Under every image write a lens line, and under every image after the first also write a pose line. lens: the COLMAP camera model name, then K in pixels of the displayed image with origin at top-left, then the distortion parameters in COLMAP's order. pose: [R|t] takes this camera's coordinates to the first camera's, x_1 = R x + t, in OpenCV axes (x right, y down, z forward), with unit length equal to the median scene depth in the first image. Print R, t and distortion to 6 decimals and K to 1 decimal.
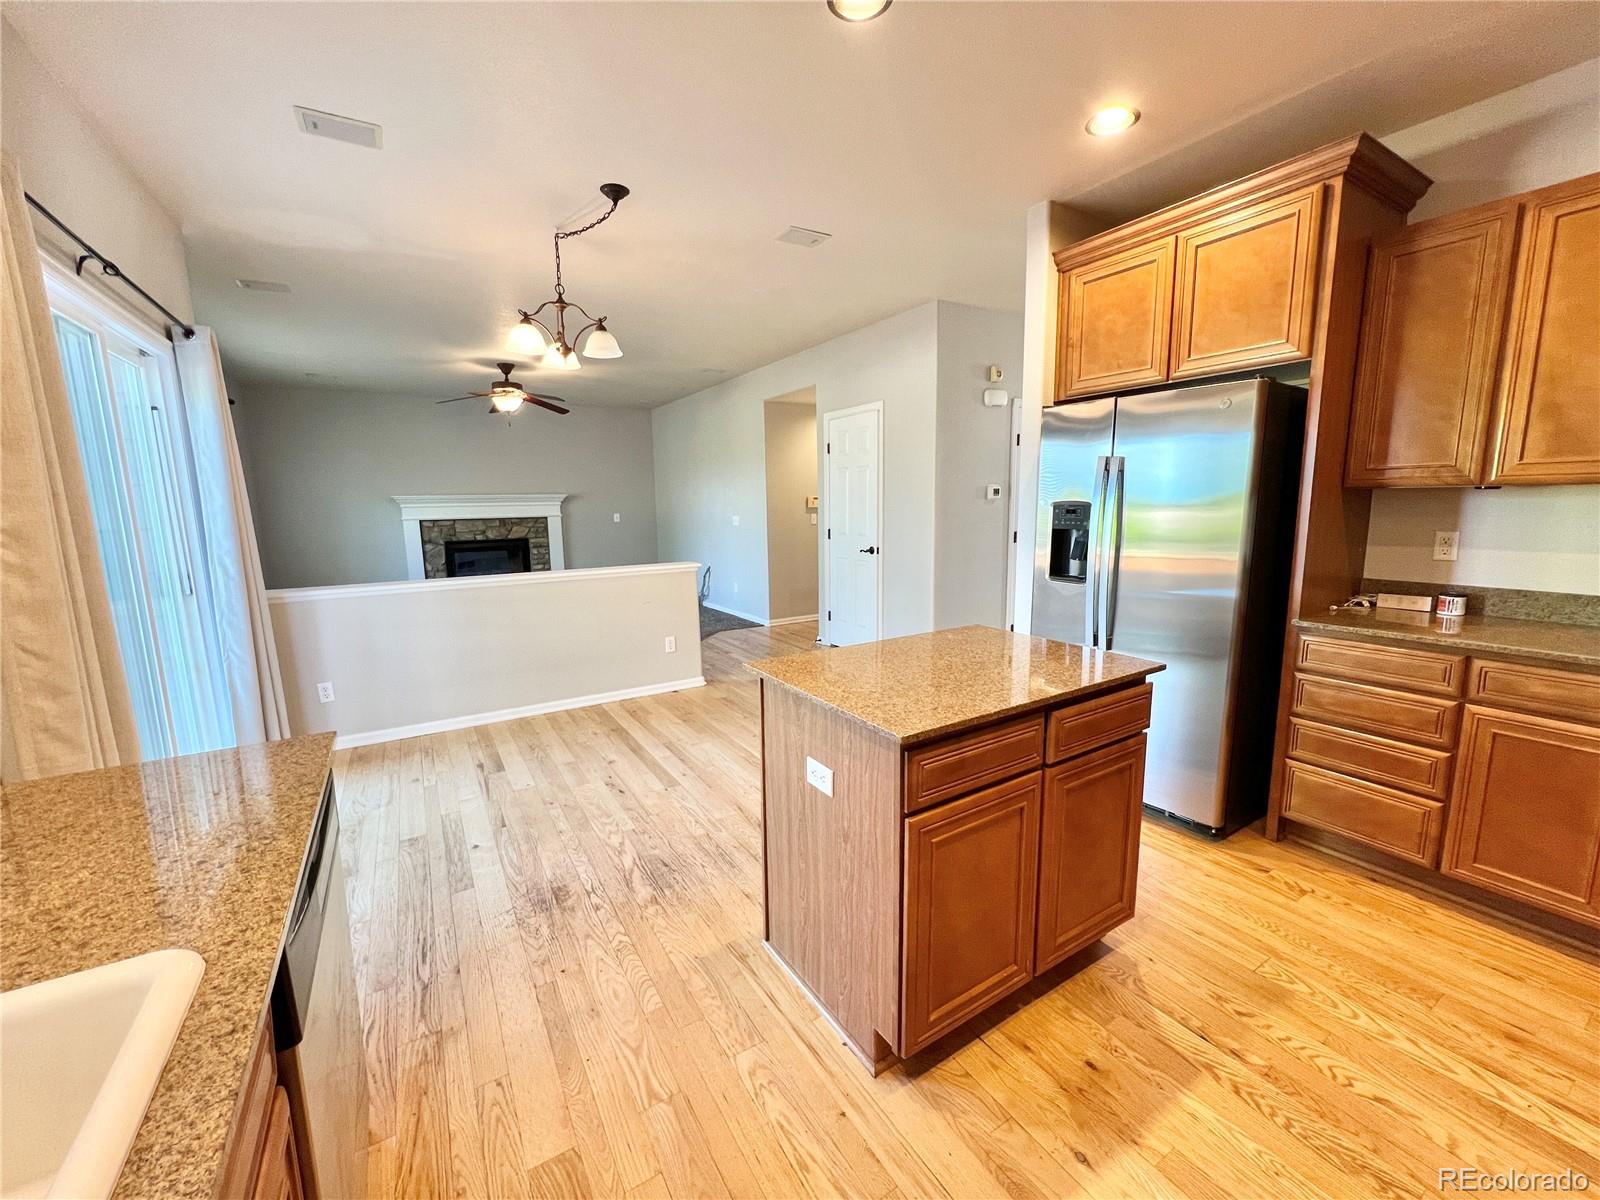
lens RADIAL K [[636.5, 0, 797.0], [0, 636.5, 599.8], [0, 0, 1]] dist [-0.003250, 0.000868]
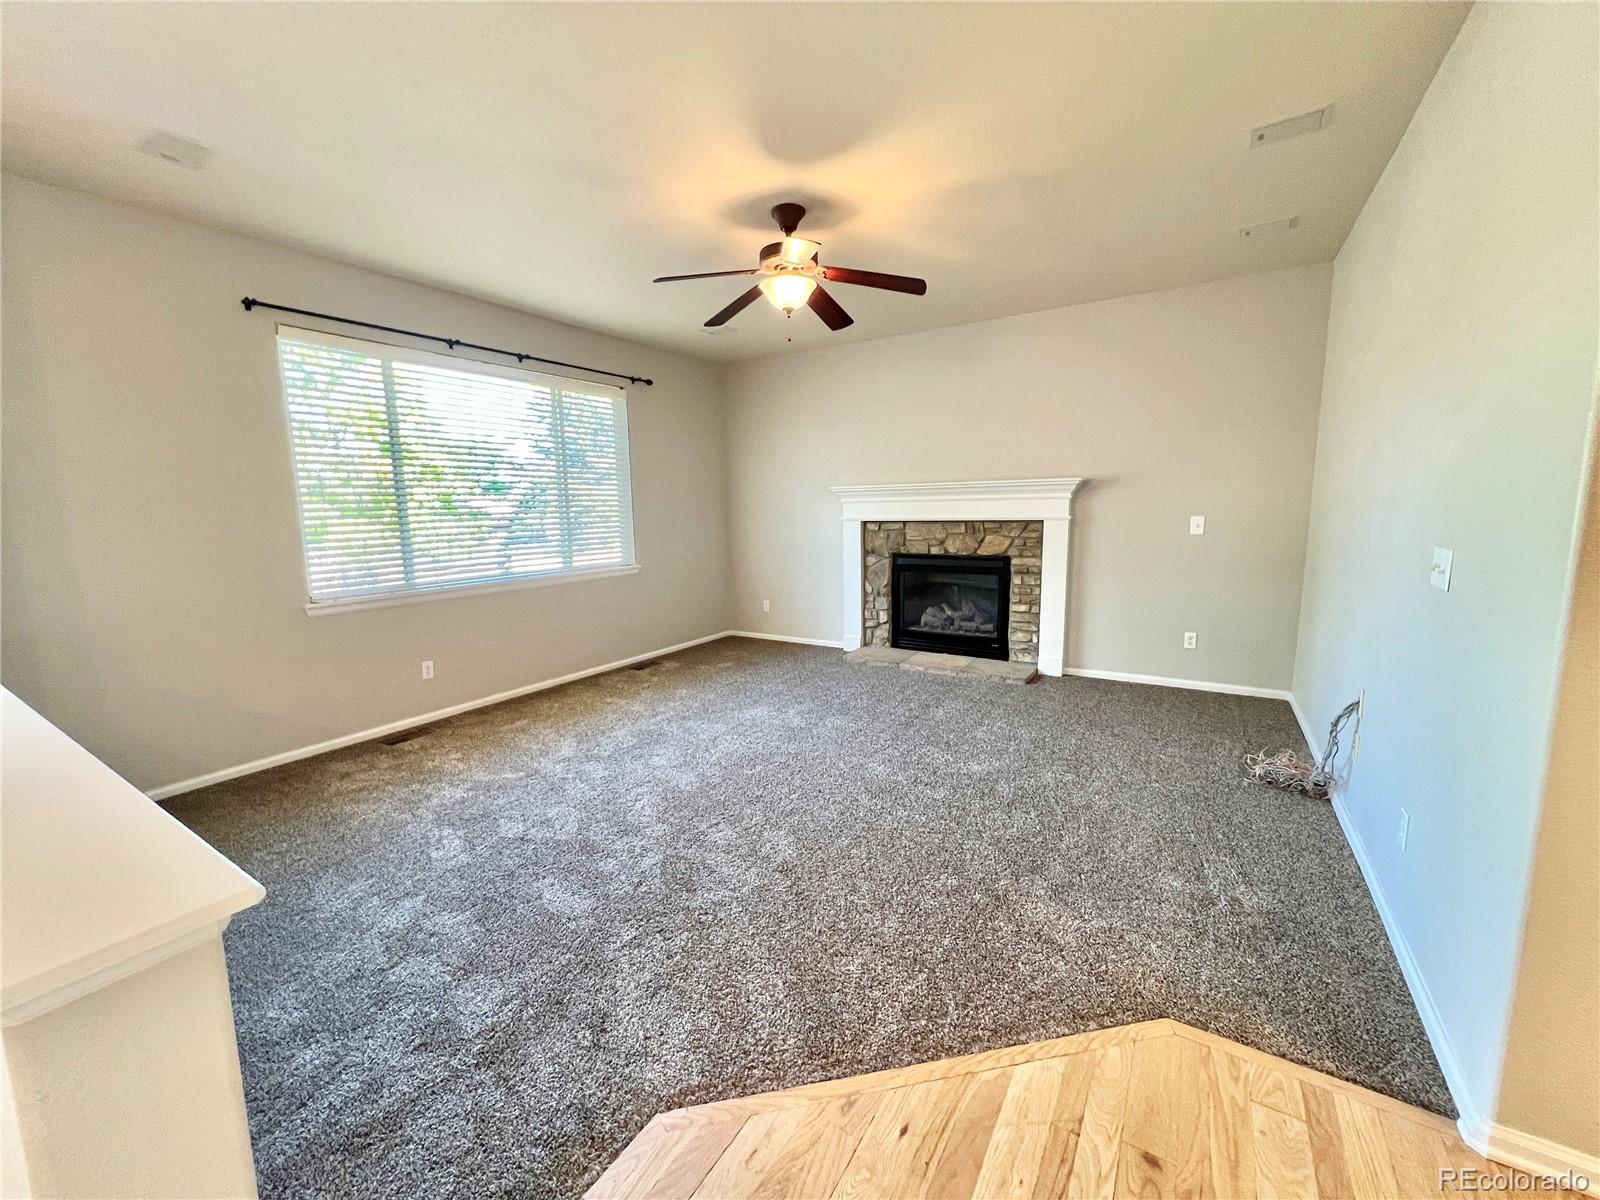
lens RADIAL K [[636.5, 0, 794.6], [0, 636.5, 596.1], [0, 0, 1]] dist [-0.003250, 0.000868]
pose [[0.431170, 0.136888, -0.891826, 0.014282], [-0.125699, 0.987899, 0.090863, -0.091935], [0.893472, 0.072925, 0.443159, 0.589503]]
